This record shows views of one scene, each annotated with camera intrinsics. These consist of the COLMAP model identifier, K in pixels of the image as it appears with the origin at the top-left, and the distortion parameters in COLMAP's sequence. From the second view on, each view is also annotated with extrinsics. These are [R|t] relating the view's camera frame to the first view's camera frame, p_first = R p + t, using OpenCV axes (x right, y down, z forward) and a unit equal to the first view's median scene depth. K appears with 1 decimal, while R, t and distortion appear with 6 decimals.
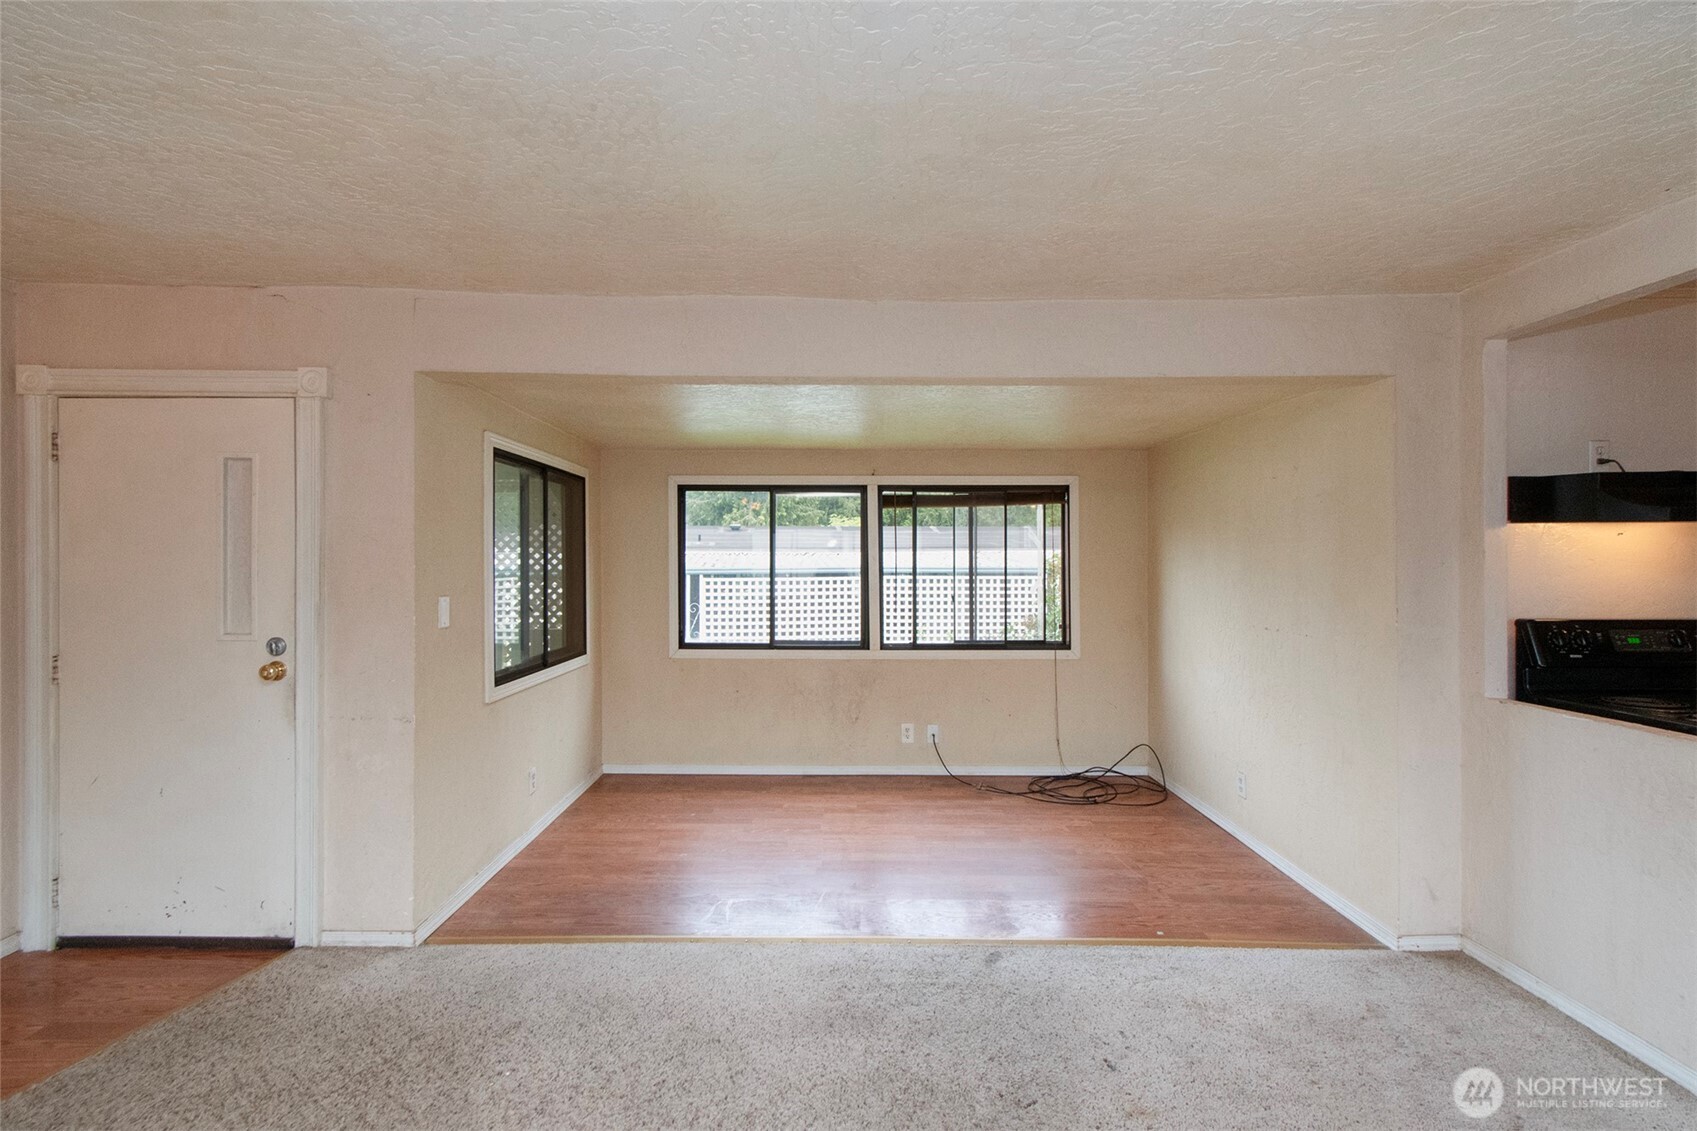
lens RADIAL K [[764.8, 0, 842.6], [0, 764.8, 560.3], [0, 0, 1]] dist [0.005126, -0.000019]
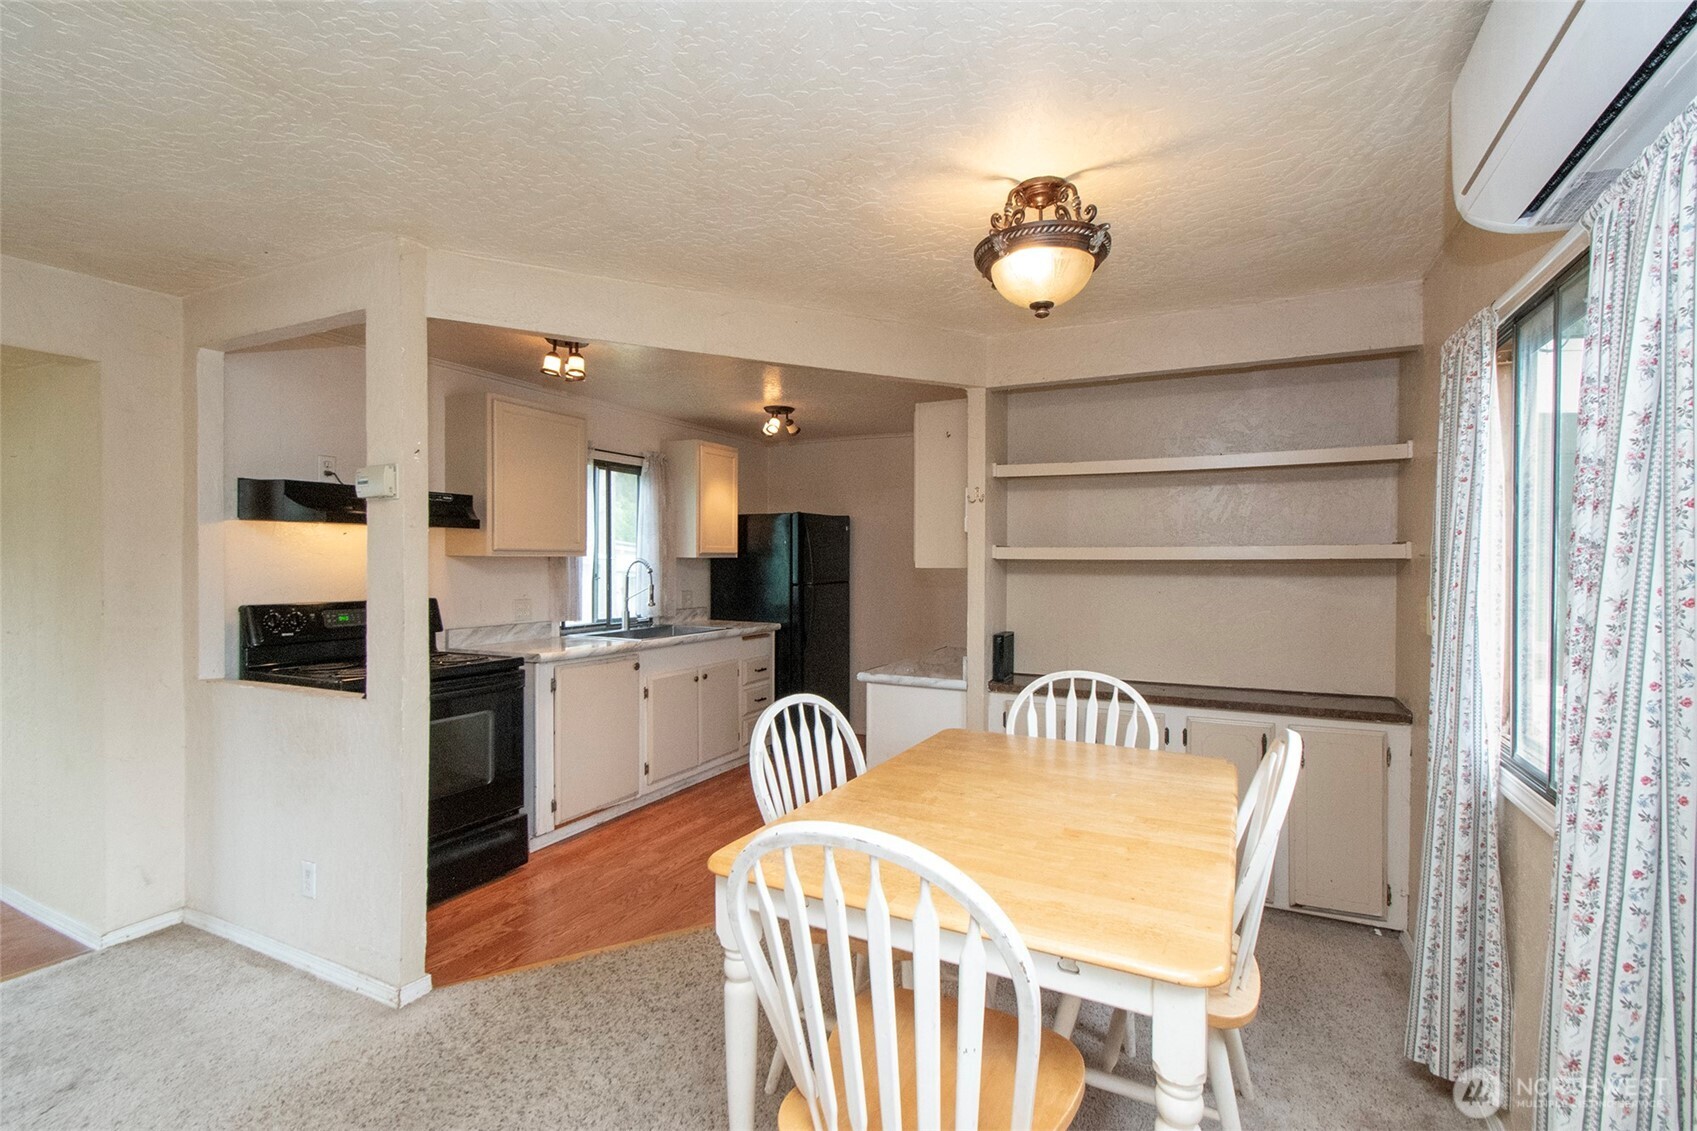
lens RADIAL K [[764.8, 0, 843.2], [0, 764.8, 564.0], [0, 0, 1]] dist [0.005126, -0.000019]
pose [[0.449249, 0.004533, 0.893395, 0.179112], [-0.003217, 0.999989, -0.003456, 0.011420], [-0.893401, -0.001321, 0.449258, -0.188412]]
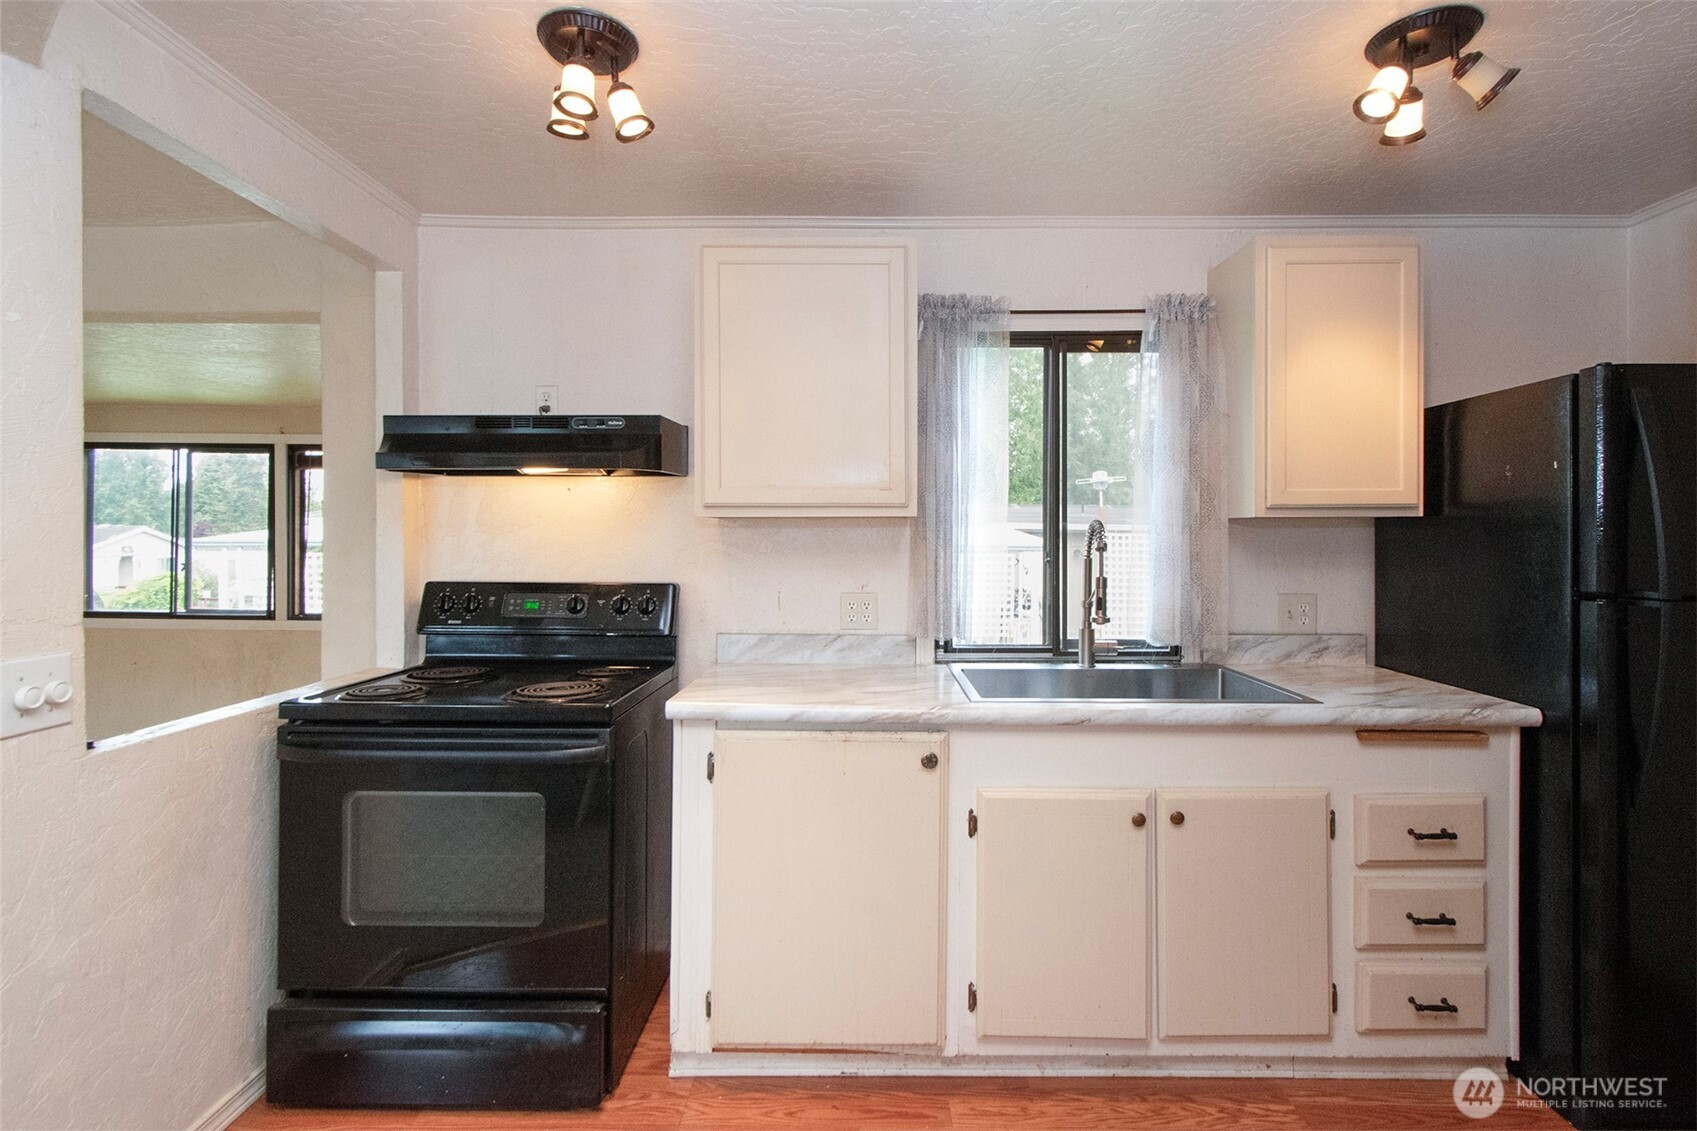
lens RADIAL K [[764.8, 0, 895.0], [0, 764.8, 535.3], [0, 0, 1]] dist [0.005126, -0.000019]
pose [[0.999901, 0.009093, 0.010757, 0.933766], [-0.009014, 0.999933, -0.007293, 0.015836], [-0.010823, 0.007195, 0.999916, 0.060187]]
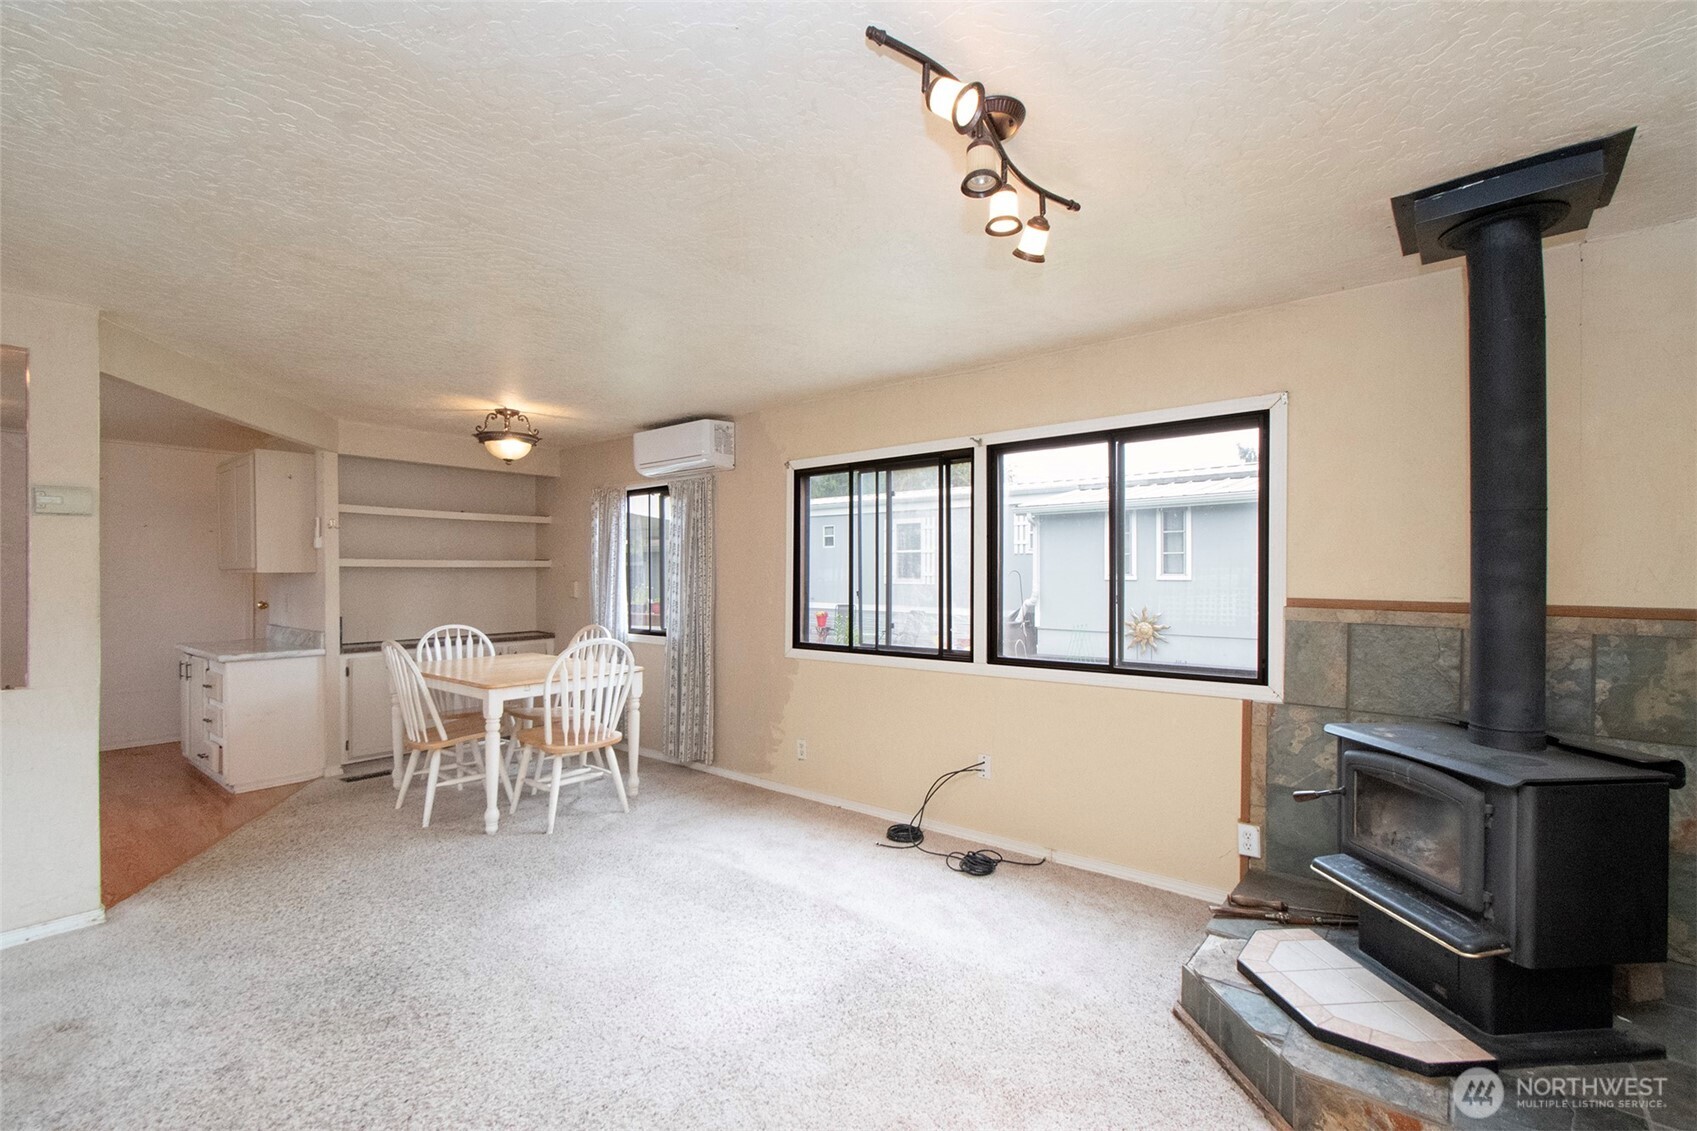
lens RADIAL K [[764.8, 0, 859.0], [0, 764.8, 578.2], [0, 0, 1]] dist [0.005126, -0.000019]
pose [[-0.778264, -0.001873, 0.627935, -0.452150], [0.003755, 0.999964, 0.007636, 0.015511], [-0.627927, 0.008301, -0.778228, 0.478684]]
